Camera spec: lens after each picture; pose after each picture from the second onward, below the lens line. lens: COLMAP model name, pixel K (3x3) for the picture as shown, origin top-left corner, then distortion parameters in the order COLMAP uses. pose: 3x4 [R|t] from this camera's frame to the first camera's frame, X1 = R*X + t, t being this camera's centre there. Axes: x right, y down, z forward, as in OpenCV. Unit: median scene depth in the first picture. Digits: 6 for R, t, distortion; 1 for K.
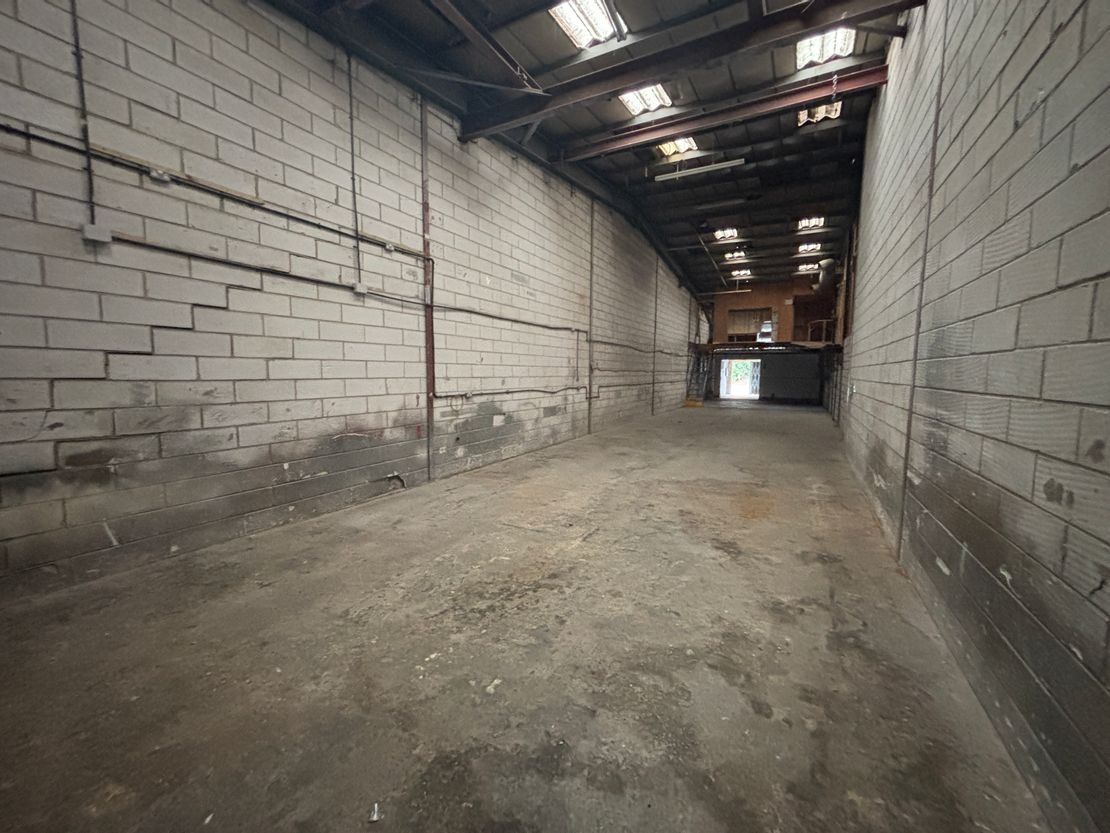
lens RADIAL K [[449.2, 0, 555.2], [0, 449.2, 417.0], [0, 0, 1]] dist [-0.002377, 0.000858]
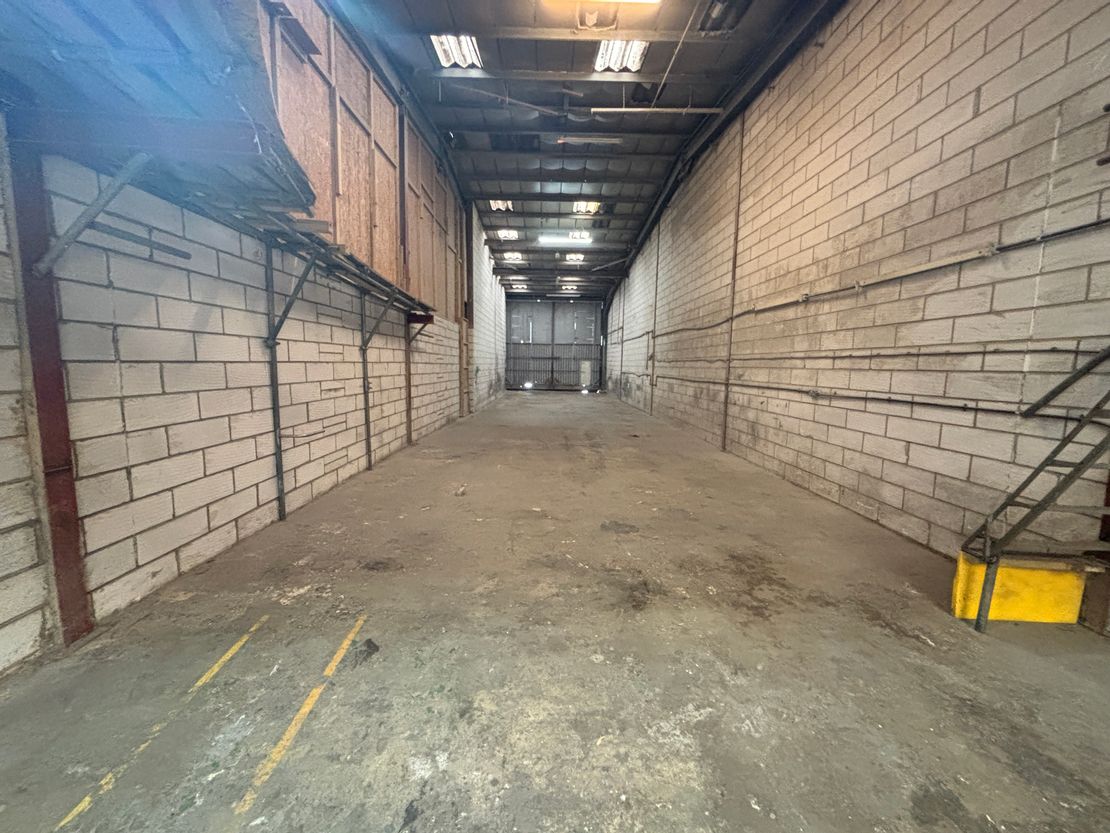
lens RADIAL K [[449.2, 0, 553.3], [0, 449.2, 416.1], [0, 0, 1]] dist [-0.002377, 0.000858]
pose [[-0.872117, 0.038615, -0.487771, 0.823658], [-0.066635, 0.978220, 0.196584, -0.164387], [0.484739, 0.203947, -0.850549, 1.756230]]
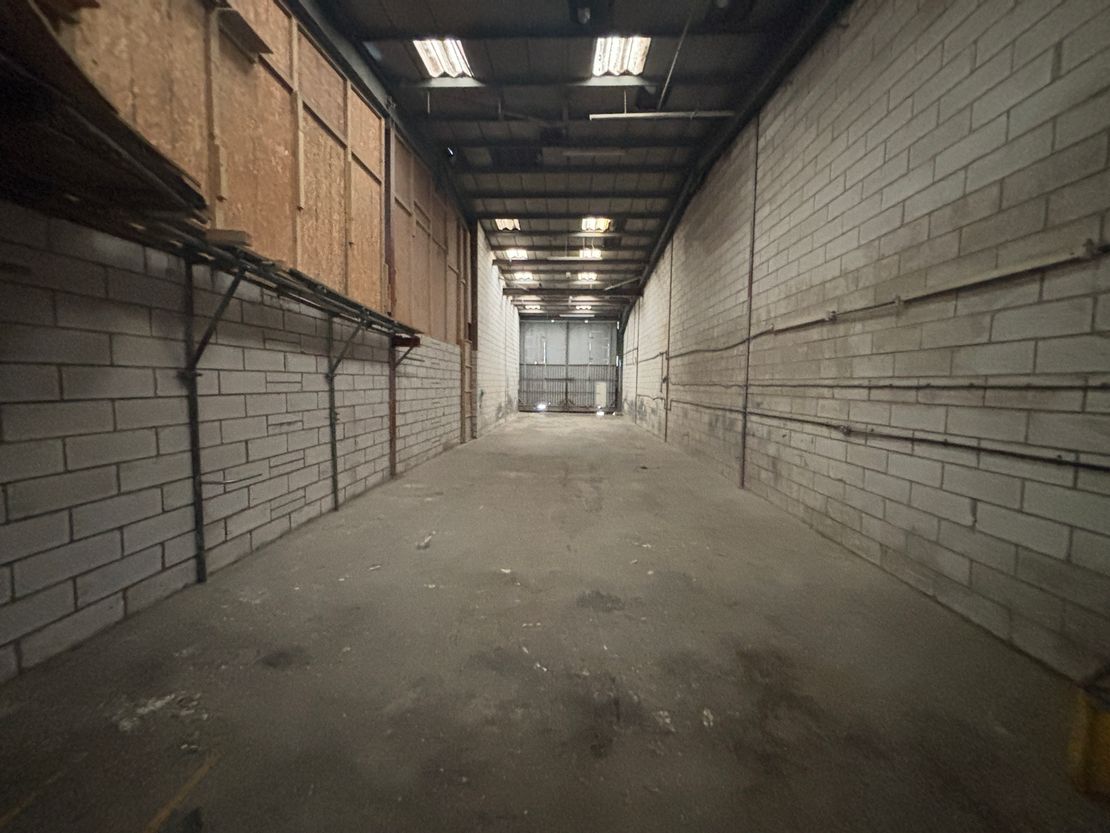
lens RADIAL K [[449.2, 0, 553.3], [0, 449.2, 415.9], [0, 0, 1]] dist [-0.002377, 0.000858]
pose [[-0.895041, 0.016343, -0.445684, 0.765481], [-0.060557, 0.985620, 0.157755, -0.170388], [0.441853, 0.168186, -0.881180, 1.718869]]
